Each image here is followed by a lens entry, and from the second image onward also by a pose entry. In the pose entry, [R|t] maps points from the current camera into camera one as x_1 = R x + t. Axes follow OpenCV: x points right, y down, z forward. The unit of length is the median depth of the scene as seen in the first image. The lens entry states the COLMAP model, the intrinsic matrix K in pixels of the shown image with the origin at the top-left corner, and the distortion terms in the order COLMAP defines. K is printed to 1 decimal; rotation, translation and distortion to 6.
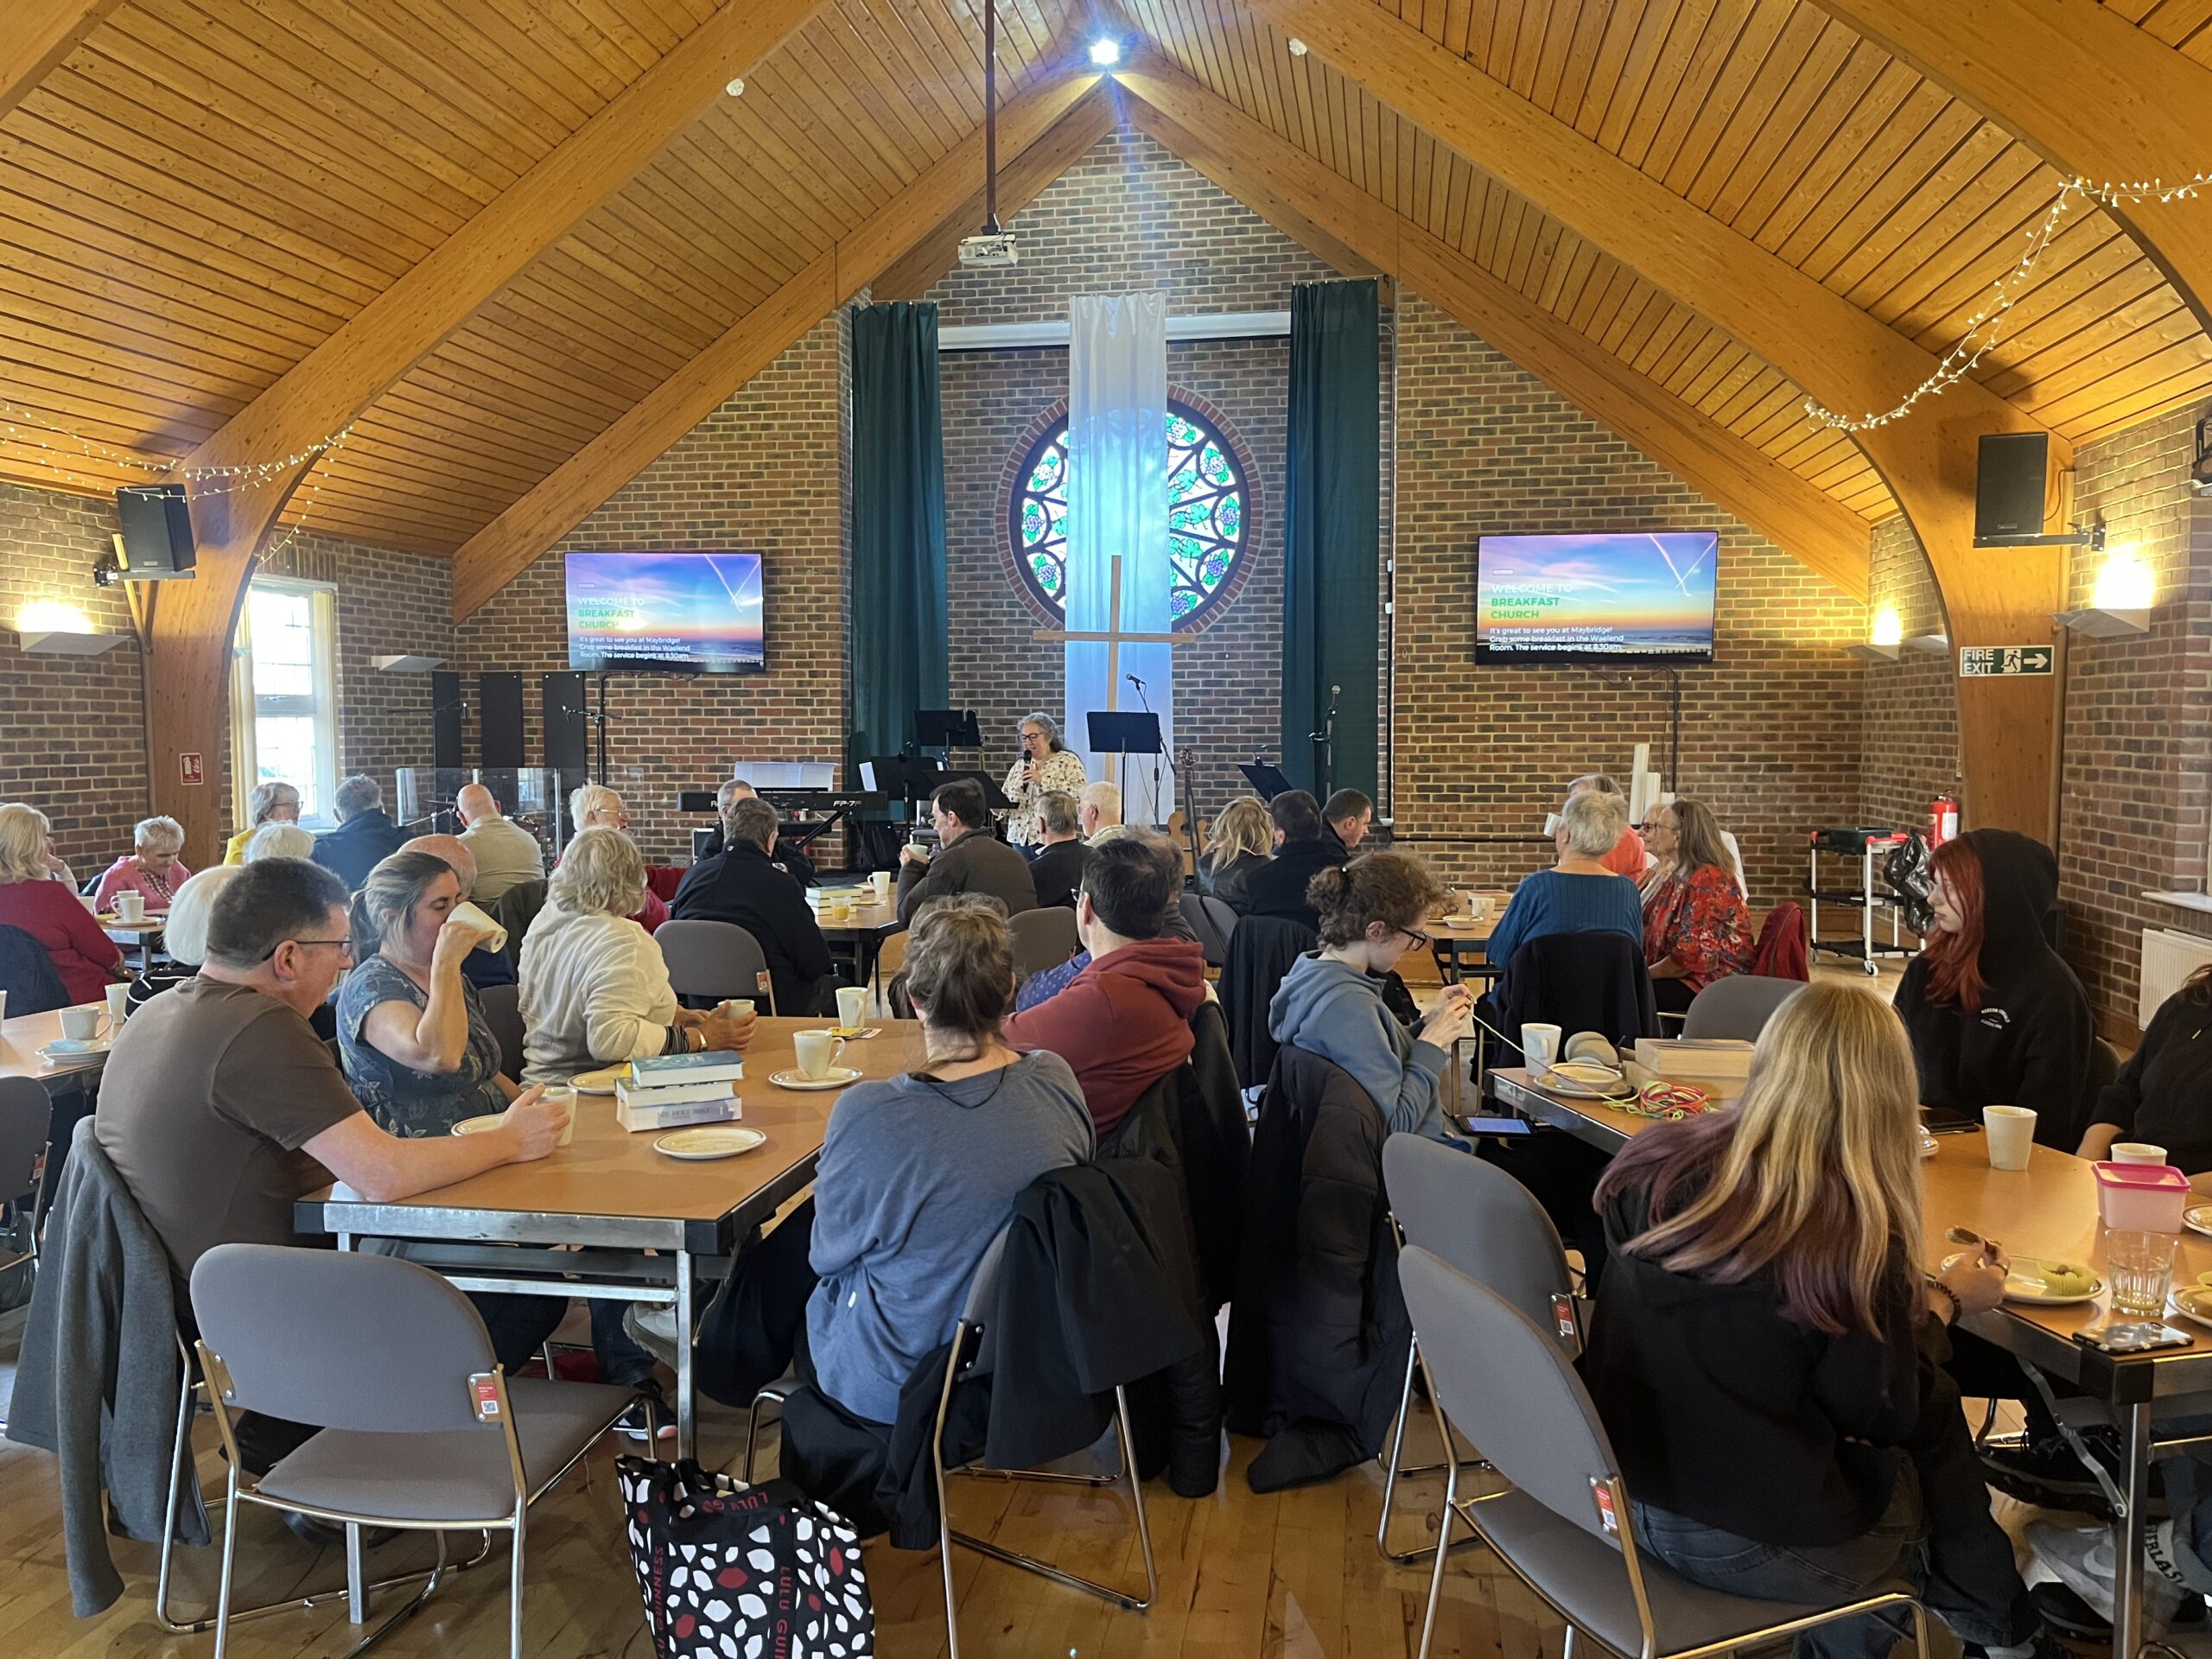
lens RADIAL K [[1669.5, 0, 1106.2], [0, 1669.5, 832.6], [0, 0, 1]] dist [0.010636, 0.003386]
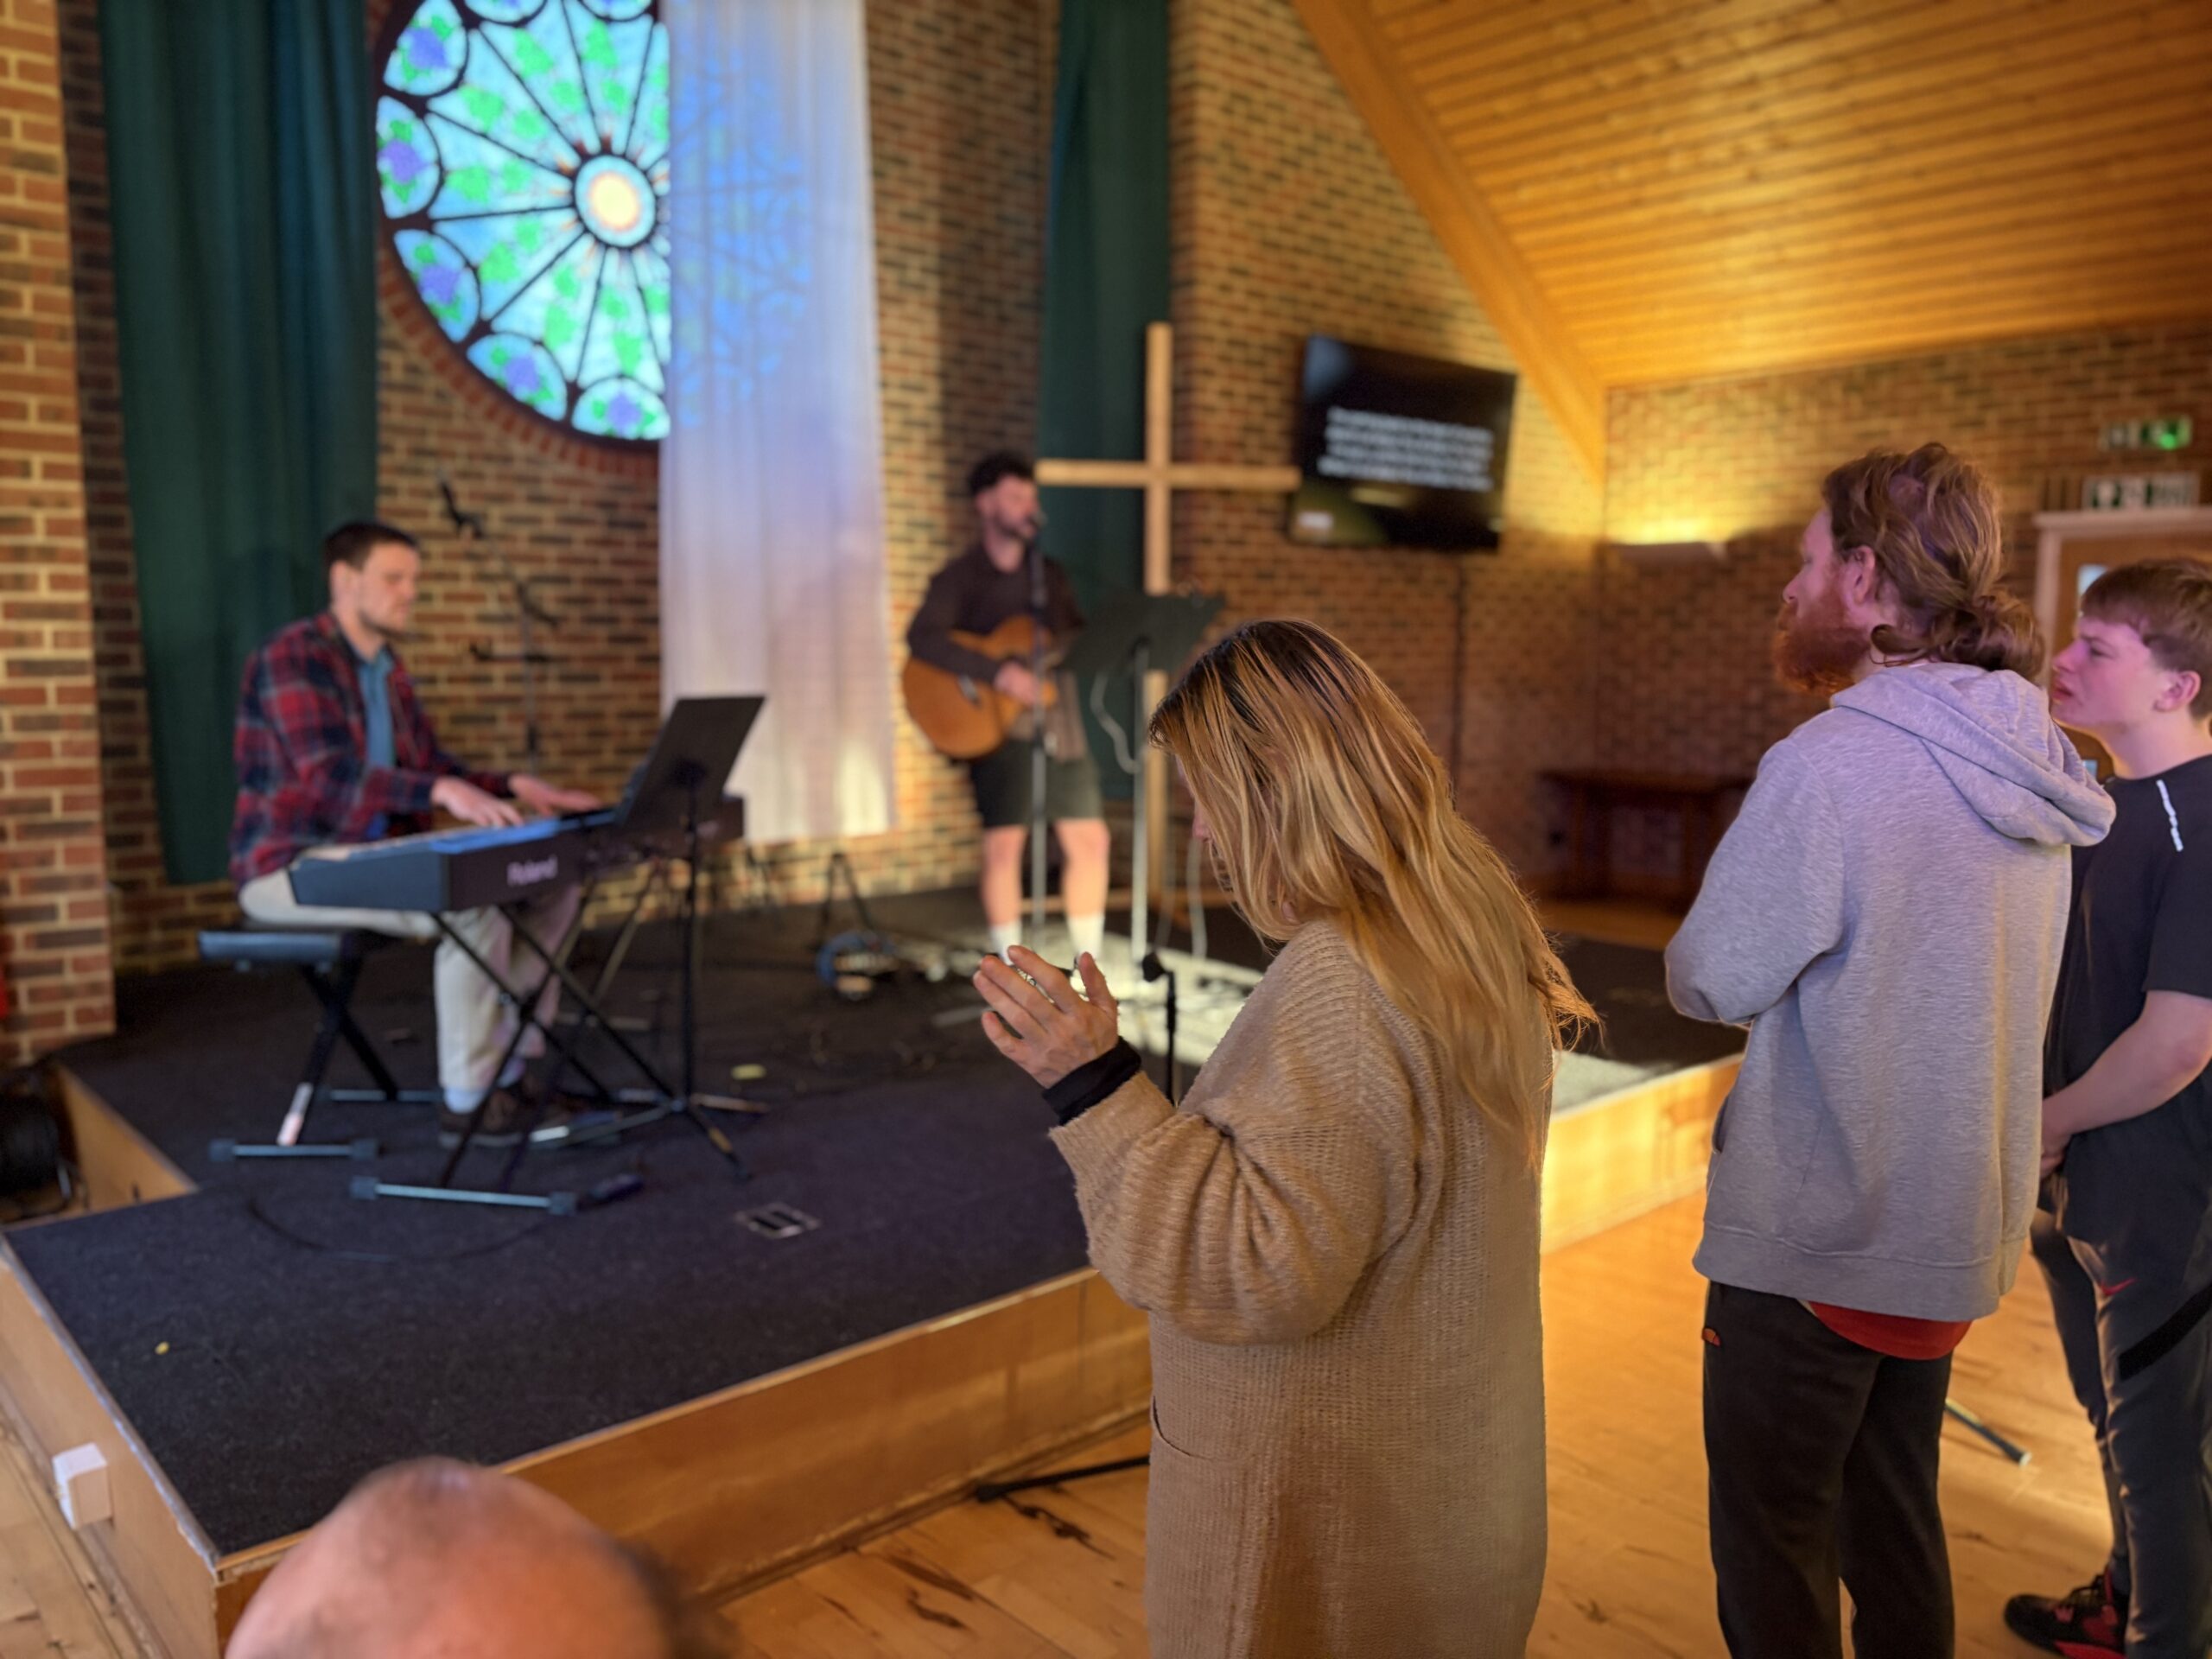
lens RADIAL K [[1658.6, 0, 1107.3], [0, 1658.6, 829.1], [0, 0, 1]] dist [-0.000490, 0.001129]
pose [[0.615219, -0.085889, 0.783663, -0.286648], [0.044644, 0.996248, 0.074139, -0.035450], [-0.787091, -0.010626, 0.616746, 0.587420]]
